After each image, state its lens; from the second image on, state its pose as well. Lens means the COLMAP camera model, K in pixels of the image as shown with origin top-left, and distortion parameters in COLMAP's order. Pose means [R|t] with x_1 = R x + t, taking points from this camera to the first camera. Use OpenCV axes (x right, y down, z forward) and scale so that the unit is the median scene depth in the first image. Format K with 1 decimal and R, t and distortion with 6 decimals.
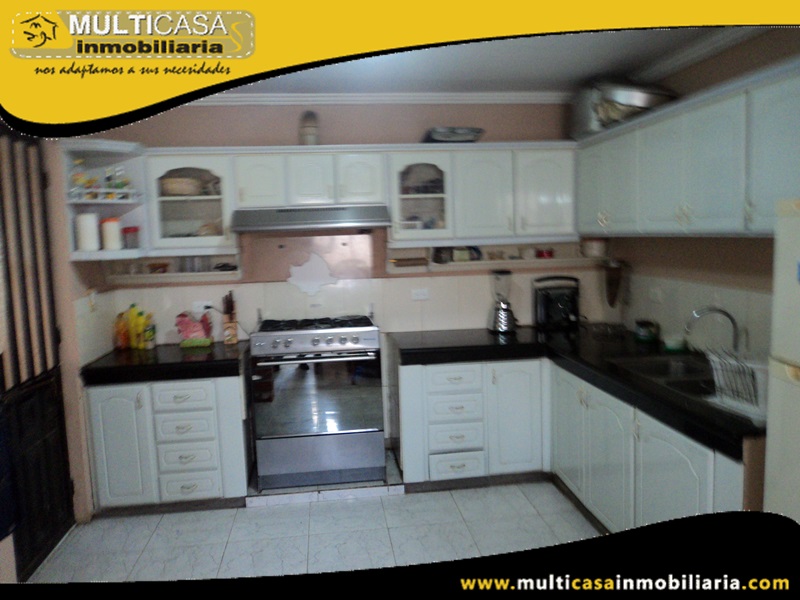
lens RADIAL K [[652.6, 0, 400.0], [0, 652.6, 300.0], [0, 0, 1]] dist [-0.004316, -0.002505]
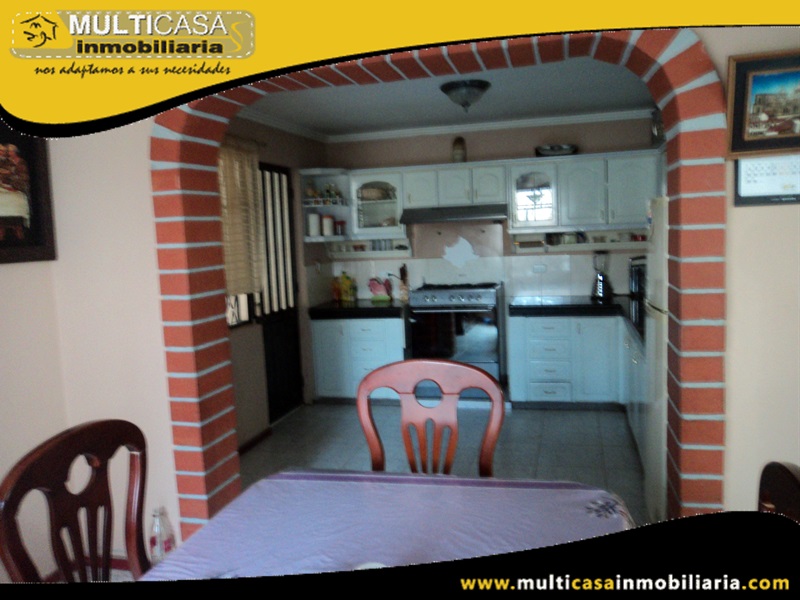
lens RADIAL K [[652.6, 0, 400.0], [0, 652.6, 300.0], [0, 0, 1]] dist [-0.004316, -0.002505]
pose [[0.928253, 0.032617, -0.370516, 0.281194], [-0.025042, 0.999368, 0.025236, 0.031363], [0.371105, -0.014147, 0.928483, -0.371842]]
